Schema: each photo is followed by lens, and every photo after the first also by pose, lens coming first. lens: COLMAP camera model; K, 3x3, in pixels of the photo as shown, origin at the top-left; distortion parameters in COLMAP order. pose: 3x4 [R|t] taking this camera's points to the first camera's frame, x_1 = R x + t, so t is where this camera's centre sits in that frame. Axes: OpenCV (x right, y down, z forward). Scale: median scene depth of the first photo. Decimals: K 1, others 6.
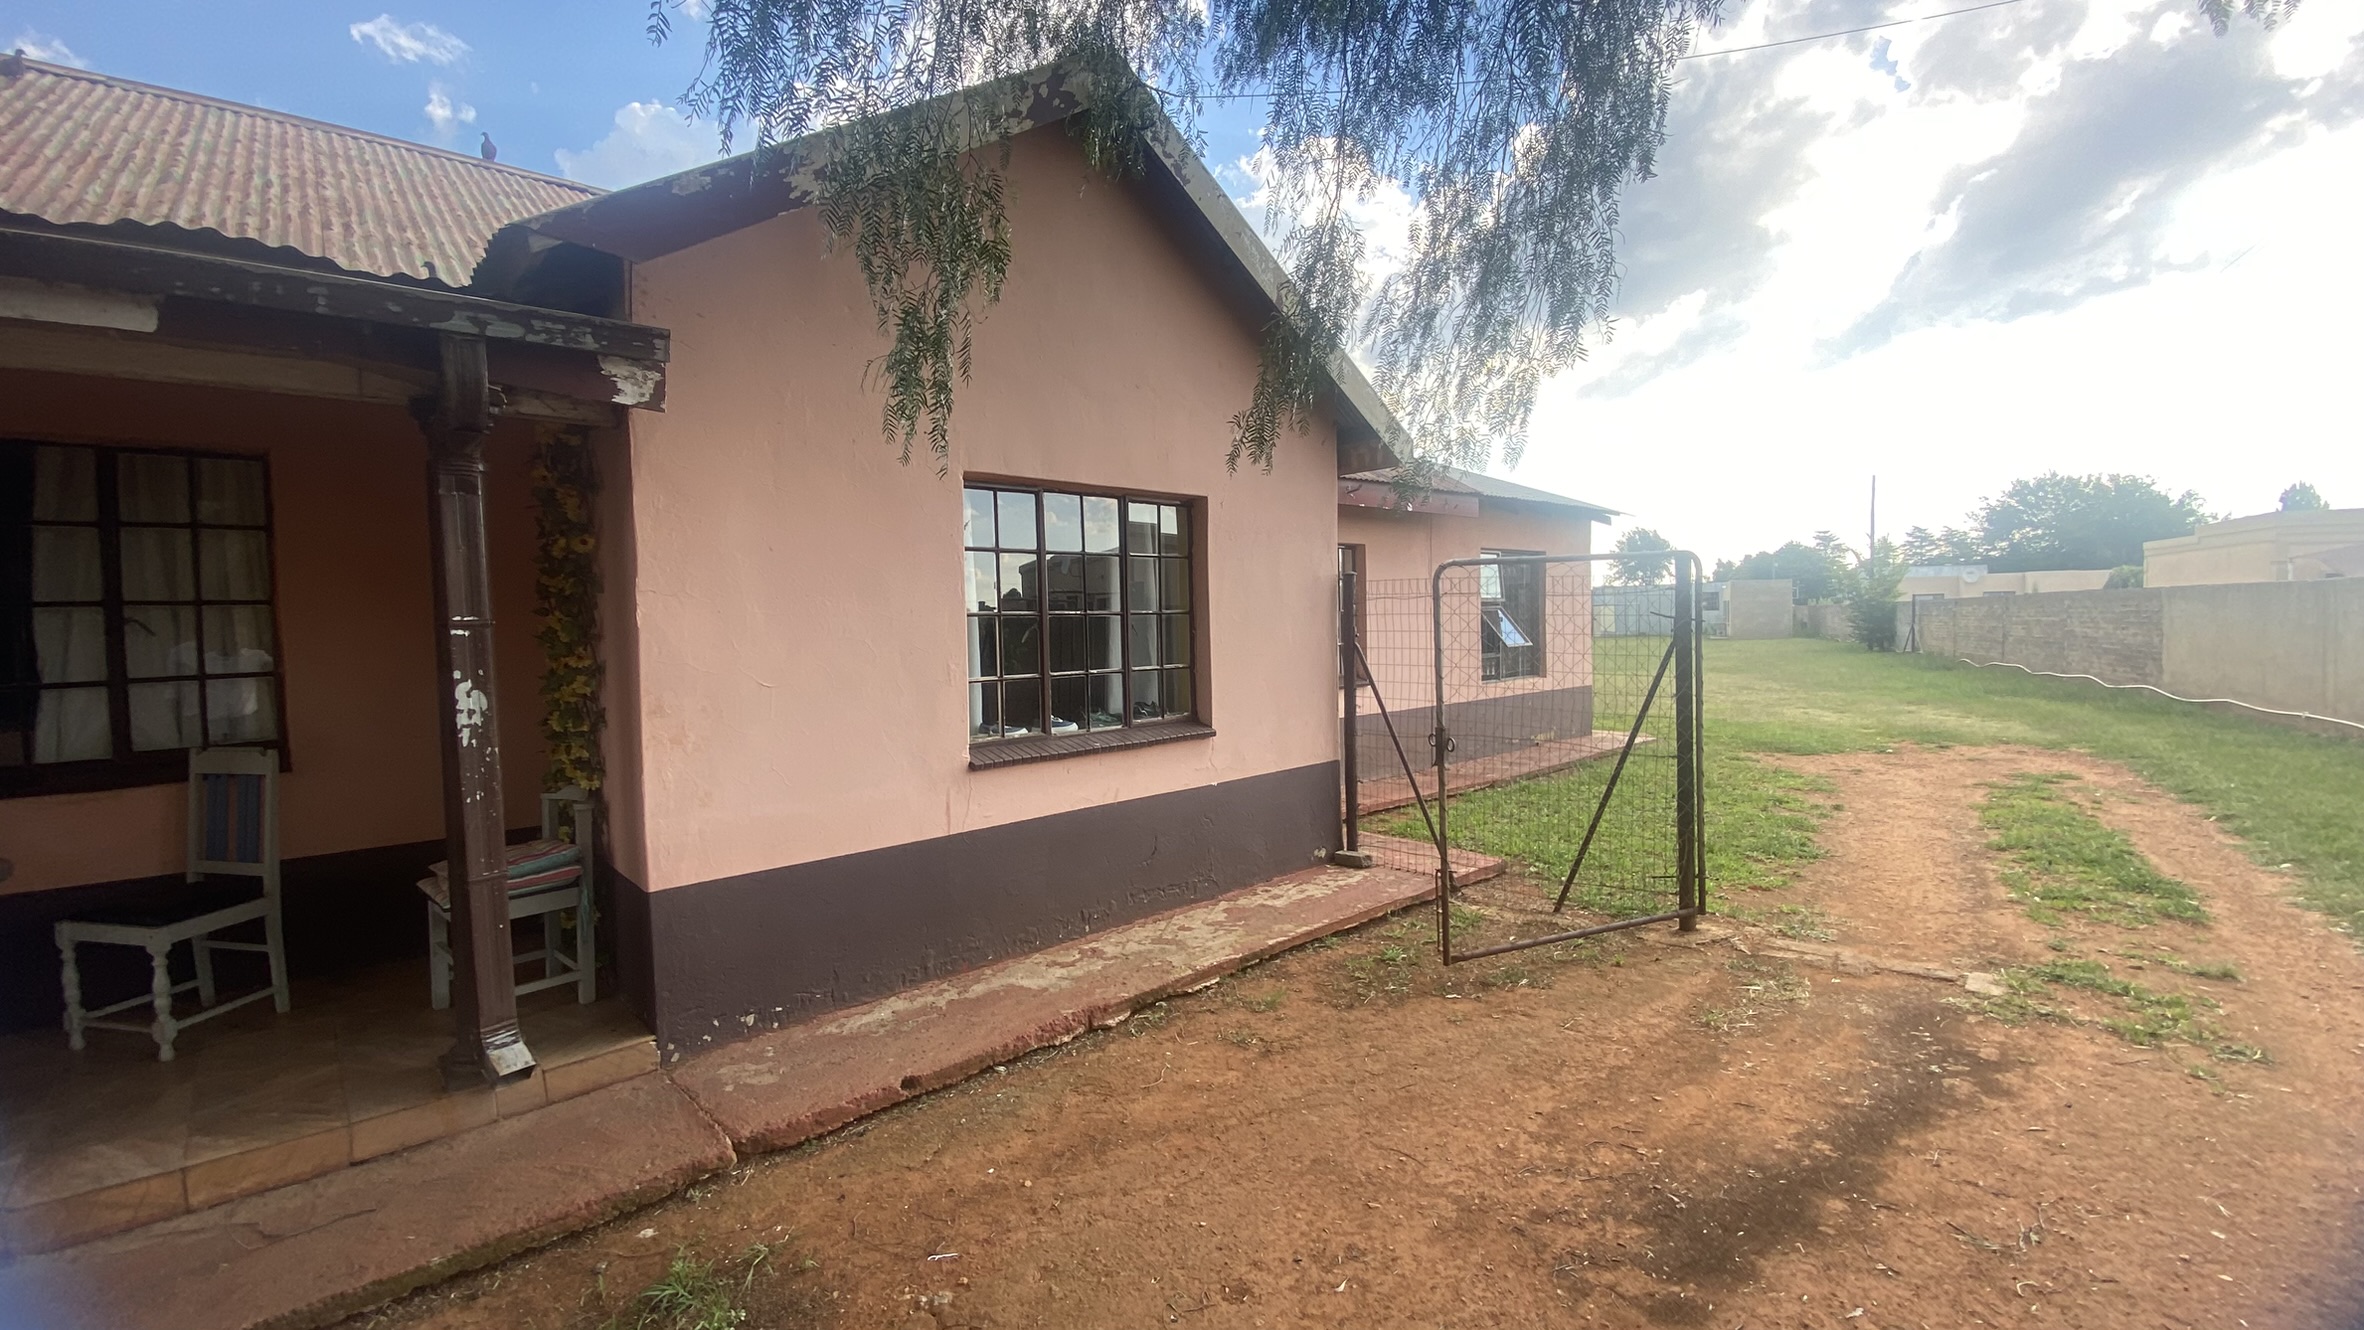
lens RADIAL K [[948.4, 0, 1185.9], [0, 948.4, 653.3], [0, 0, 1]] dist [0.005126, -0.014427]
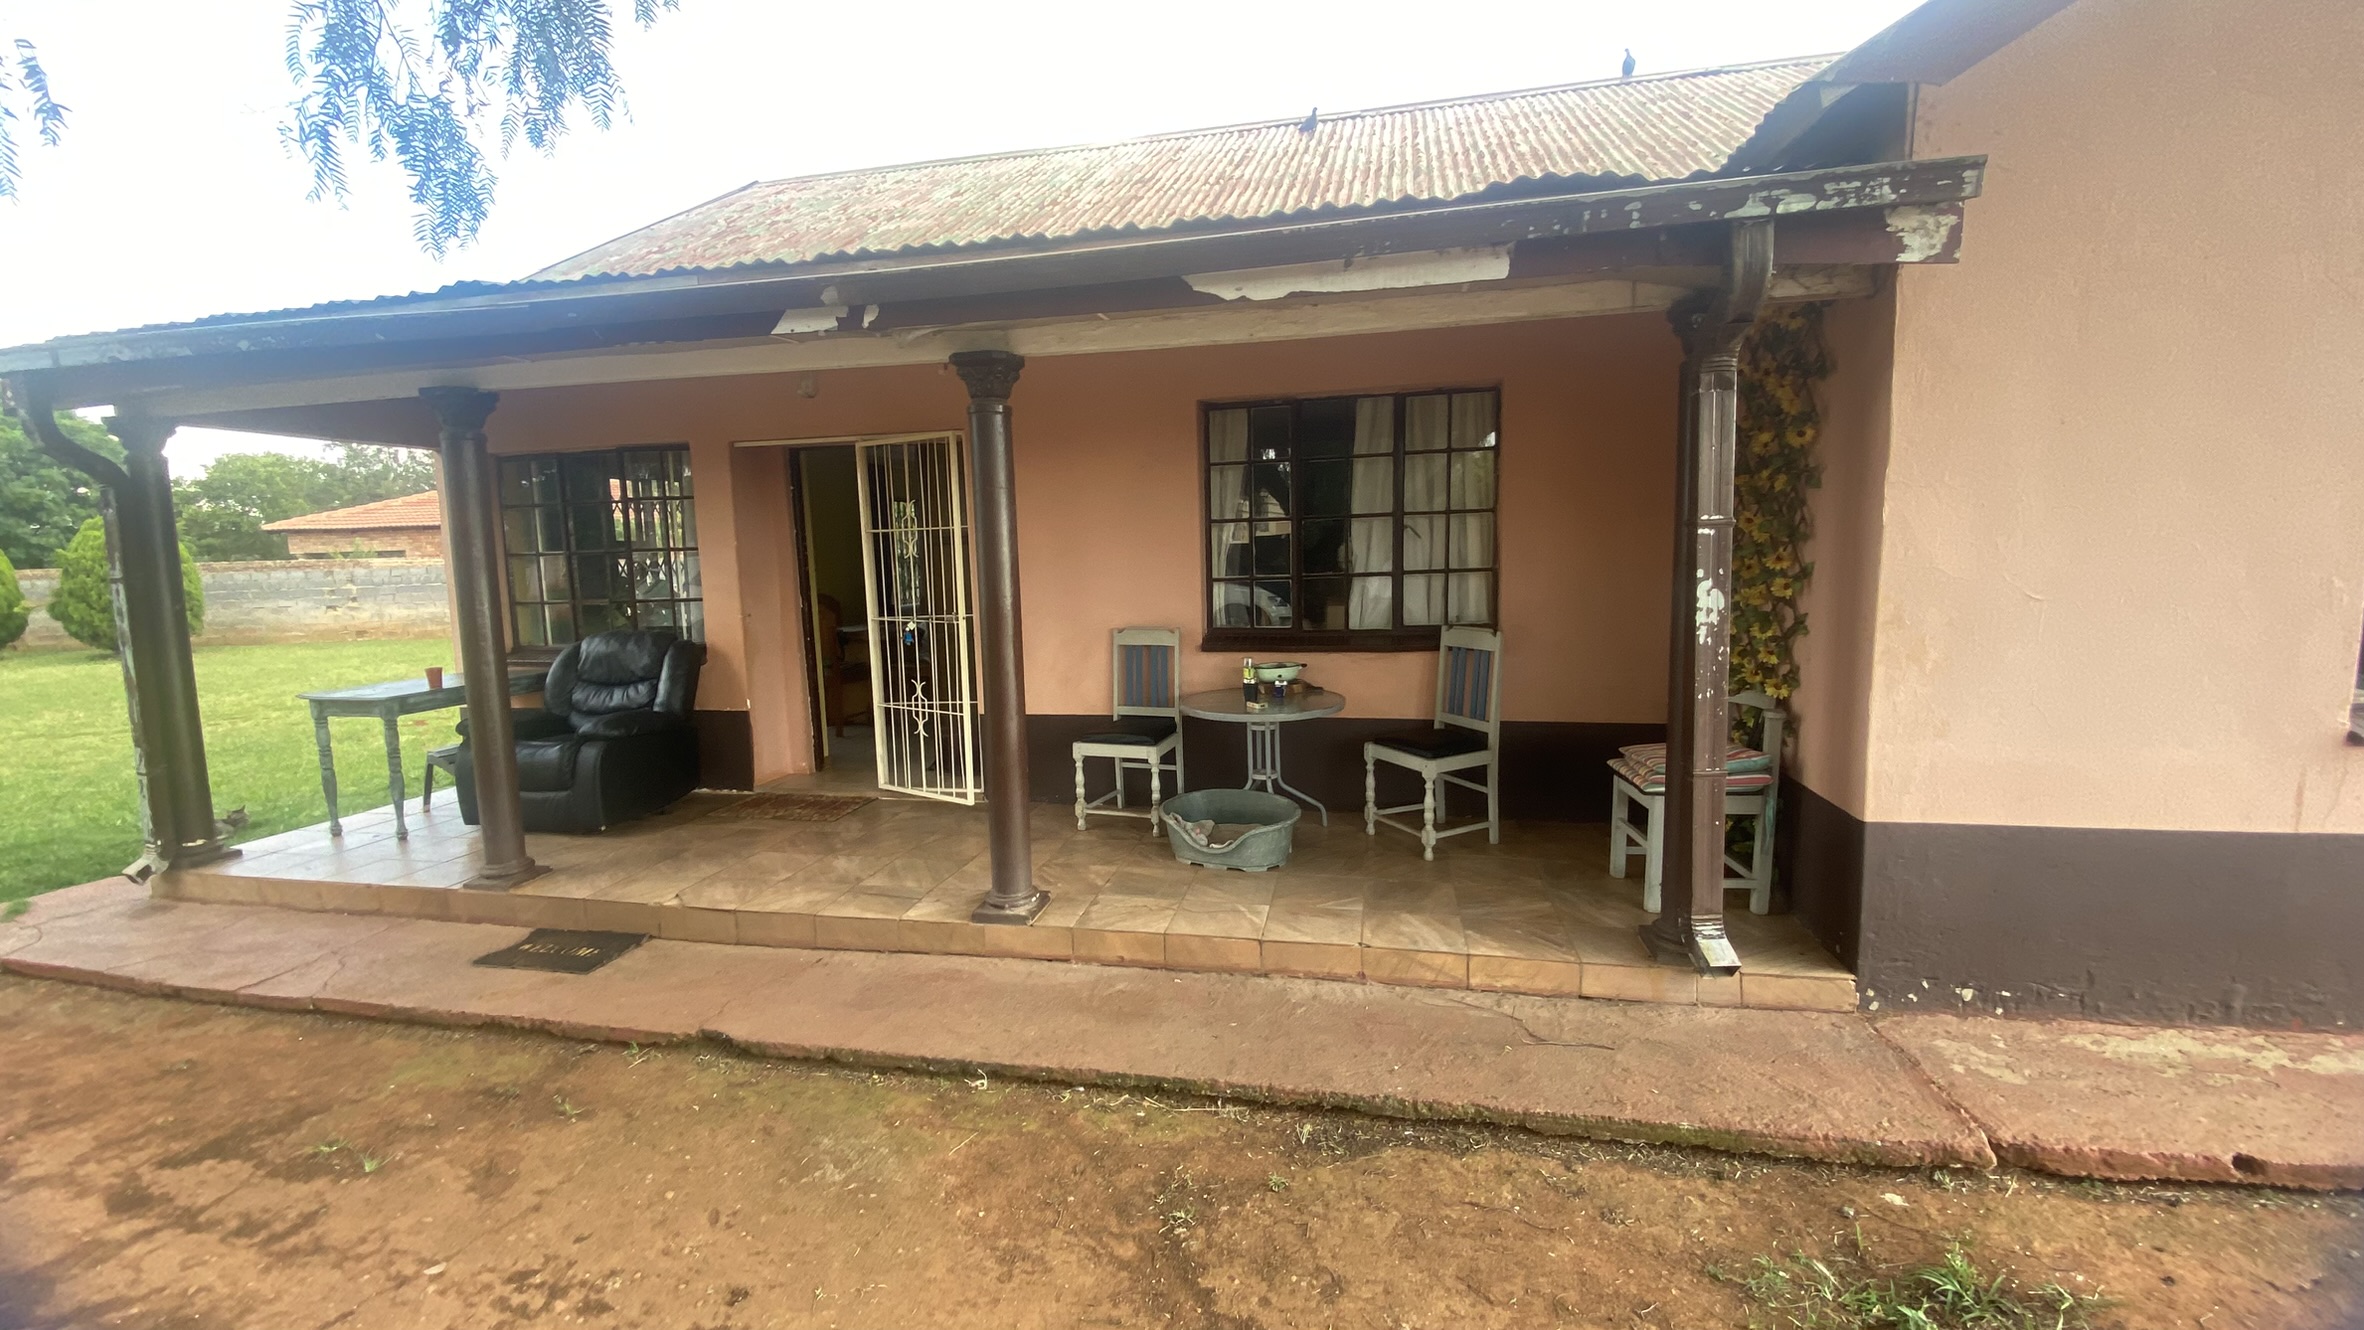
lens RADIAL K [[948.4, 0, 1185.9], [0, 948.4, 653.3], [0, 0, 1]] dist [0.005126, -0.014427]
pose [[0.569955, 0.096939, -0.815937, -0.218969], [-0.016404, 0.994161, 0.106655, 0.007623], [0.821512, -0.047404, 0.568217, -0.035786]]
